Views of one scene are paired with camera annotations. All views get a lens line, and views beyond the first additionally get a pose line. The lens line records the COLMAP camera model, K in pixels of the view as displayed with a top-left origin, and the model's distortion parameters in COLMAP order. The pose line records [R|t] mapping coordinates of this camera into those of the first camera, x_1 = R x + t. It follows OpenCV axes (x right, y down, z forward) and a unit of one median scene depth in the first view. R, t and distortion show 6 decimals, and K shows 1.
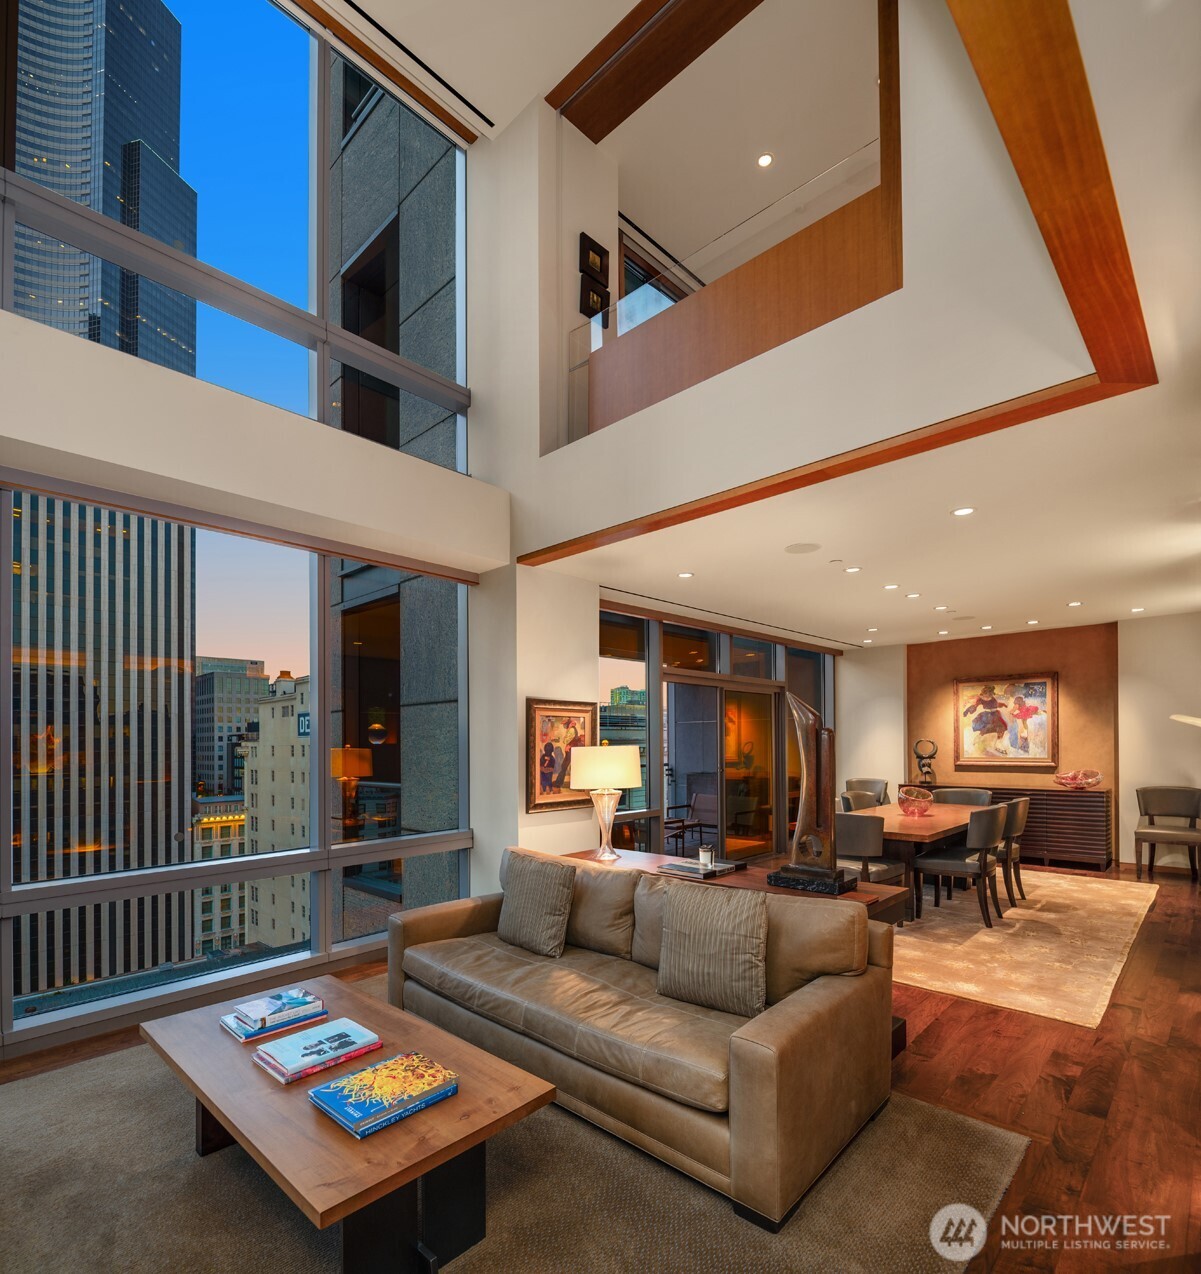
lens RADIAL K [[658.9, 0, 624.3], [0, 658.9, 737.5], [0, 0, 1]] dist [-0.001002, -0.000159]
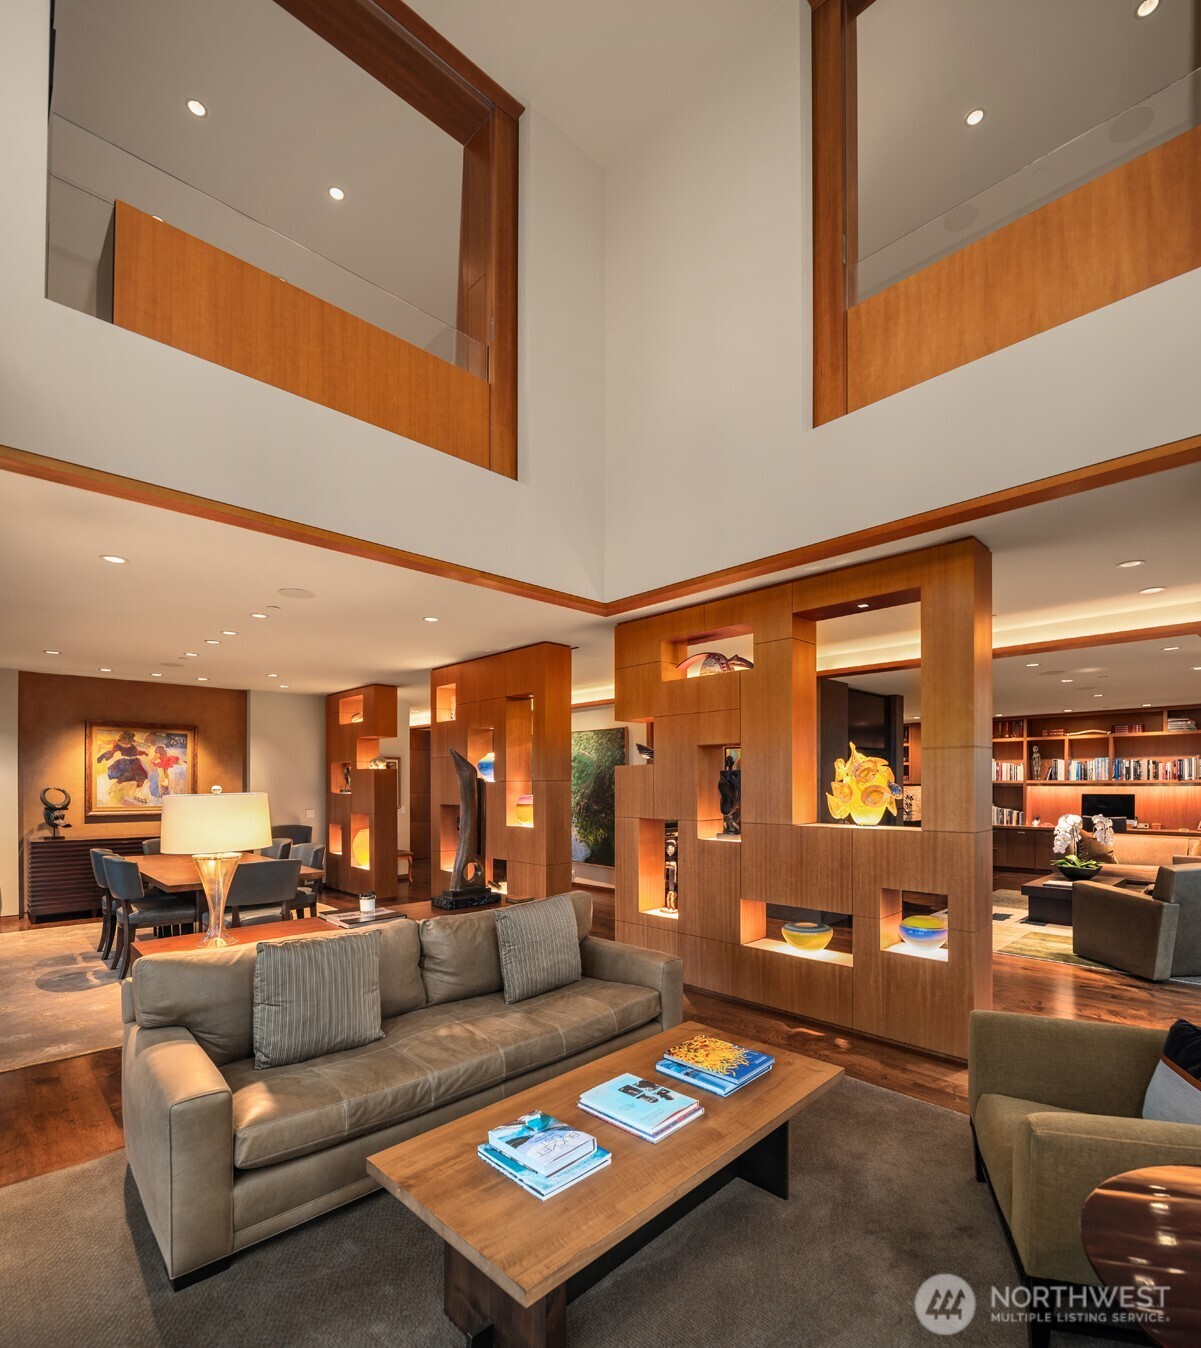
lens RADIAL K [[662.6, 0, 597.5], [0, 662.6, 786.4], [0, 0, 1]] dist [-0.000707, 0.000124]
pose [[0.054948, 0.008854, 0.998450, -0.378438], [-0.006542, 0.999942, -0.008507, 0.004387], [-0.998468, -0.006064, 0.055002, 0.266601]]
